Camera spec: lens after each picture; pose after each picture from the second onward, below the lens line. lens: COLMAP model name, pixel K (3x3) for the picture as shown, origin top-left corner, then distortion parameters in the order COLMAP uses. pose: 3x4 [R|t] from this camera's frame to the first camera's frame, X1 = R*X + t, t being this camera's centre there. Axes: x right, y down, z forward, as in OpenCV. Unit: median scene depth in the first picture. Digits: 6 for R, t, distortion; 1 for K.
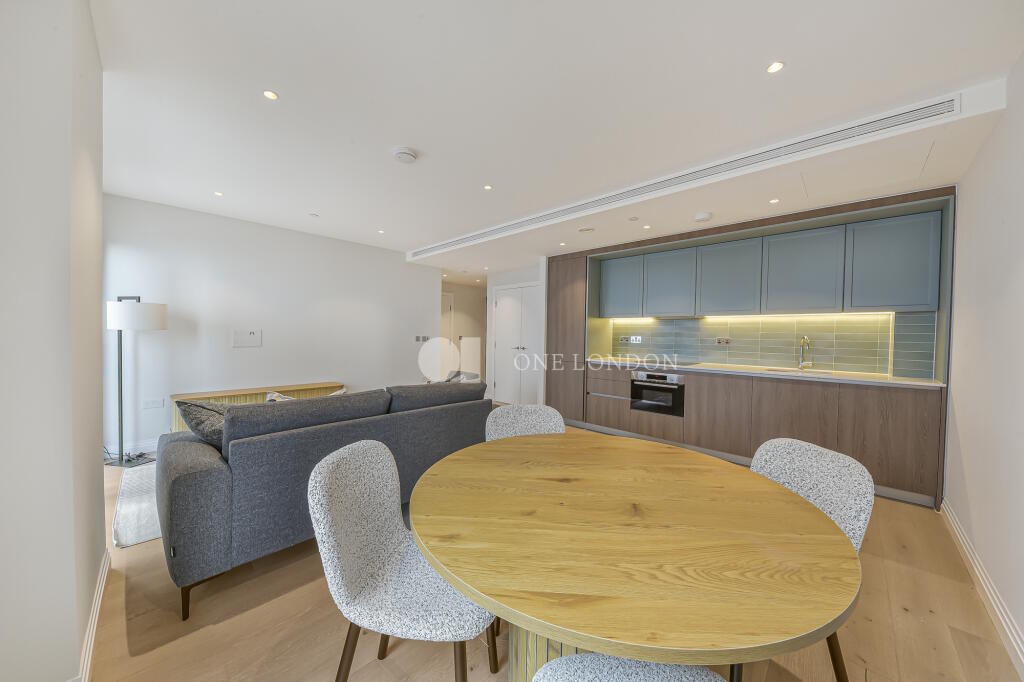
lens RADIAL K [[362.4, 0, 512.1], [0, 362.4, 343.3], [0, 0, 1]] dist [0.000147, -0.000165]
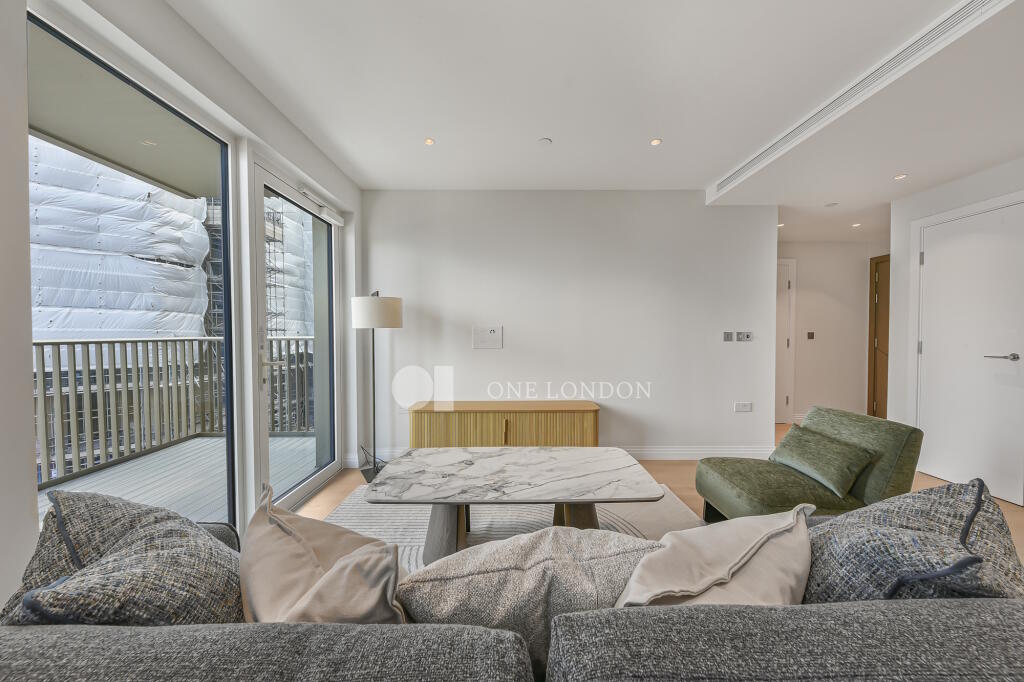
lens RADIAL K [[362.4, 0, 511.8], [0, 362.4, 339.1], [0, 0, 1]] dist [0.000147, -0.000165]
pose [[0.698644, -0.002949, -0.715464, -0.092690], [-0.001837, 0.999981, -0.005915, -0.003883], [0.715468, 0.005446, 0.698625, 0.369629]]
